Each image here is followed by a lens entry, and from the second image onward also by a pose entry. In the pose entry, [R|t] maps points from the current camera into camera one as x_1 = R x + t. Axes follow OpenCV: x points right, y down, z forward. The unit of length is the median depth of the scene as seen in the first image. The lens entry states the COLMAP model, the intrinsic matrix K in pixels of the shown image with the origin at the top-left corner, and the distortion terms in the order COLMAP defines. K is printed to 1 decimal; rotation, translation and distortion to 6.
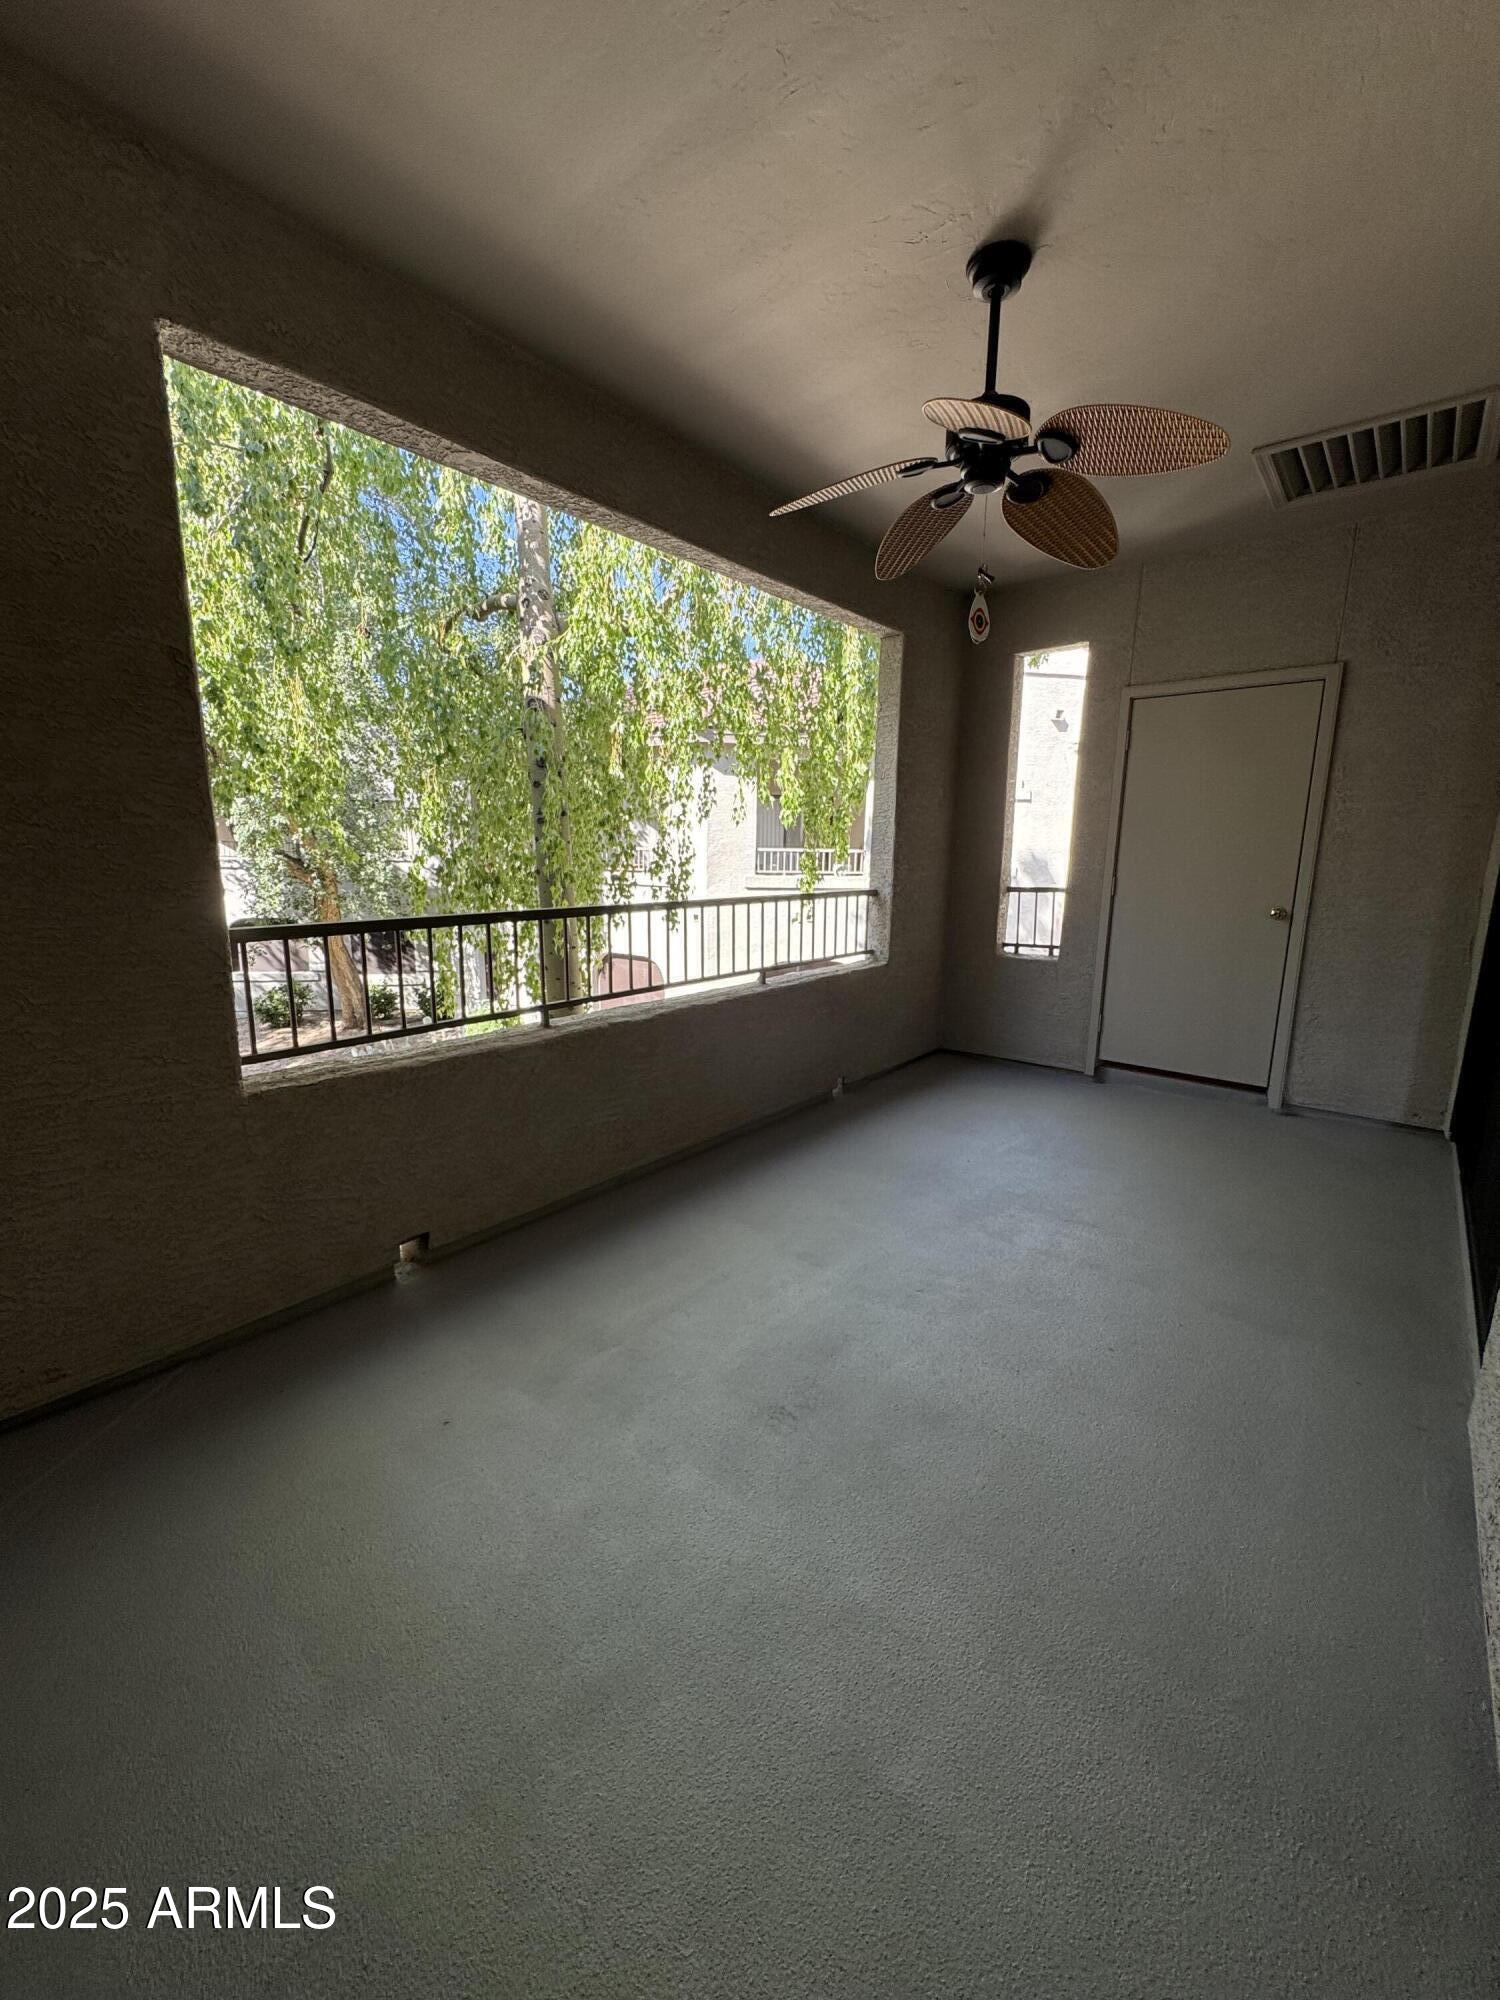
lens RADIAL K [[798.4, 0, 750.0], [0, 798.4, 1000.0], [0, 0, 1]] dist [-0.003050, -0.000191]
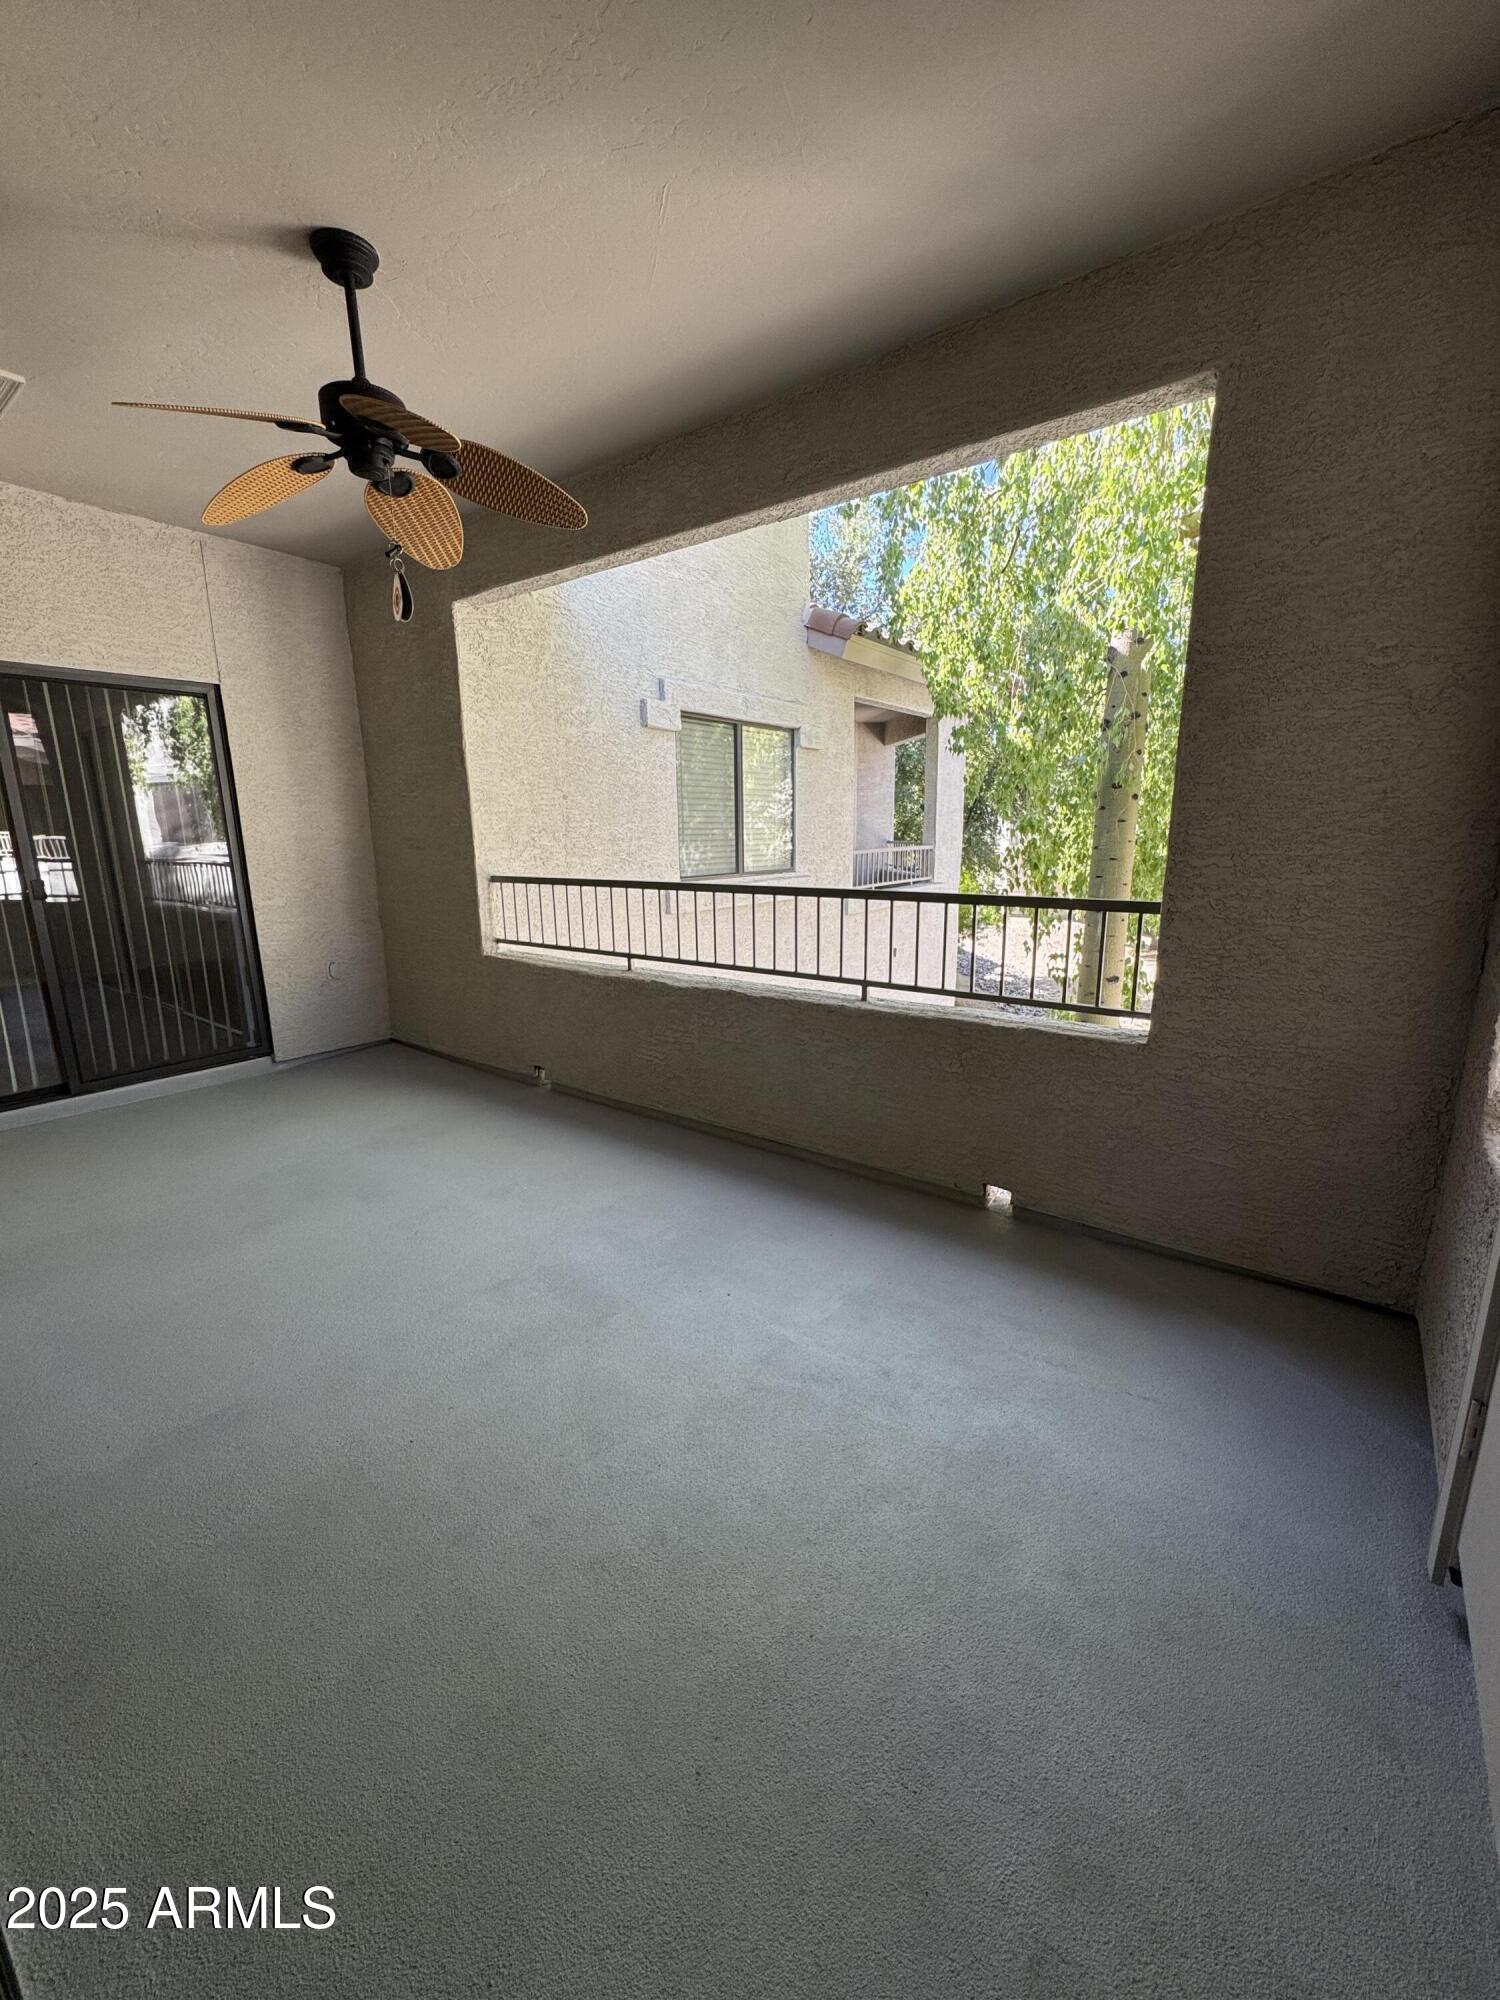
lens RADIAL K [[798.4, 0, 750.0], [0, 798.4, 1000.0], [0, 0, 1]] dist [-0.003050, -0.000191]
pose [[0.052353, 0.204574, -0.977450, 1.043149], [-0.166320, 0.966908, 0.193459, -0.206091], [0.984681, 0.152441, 0.084645, 1.082208]]
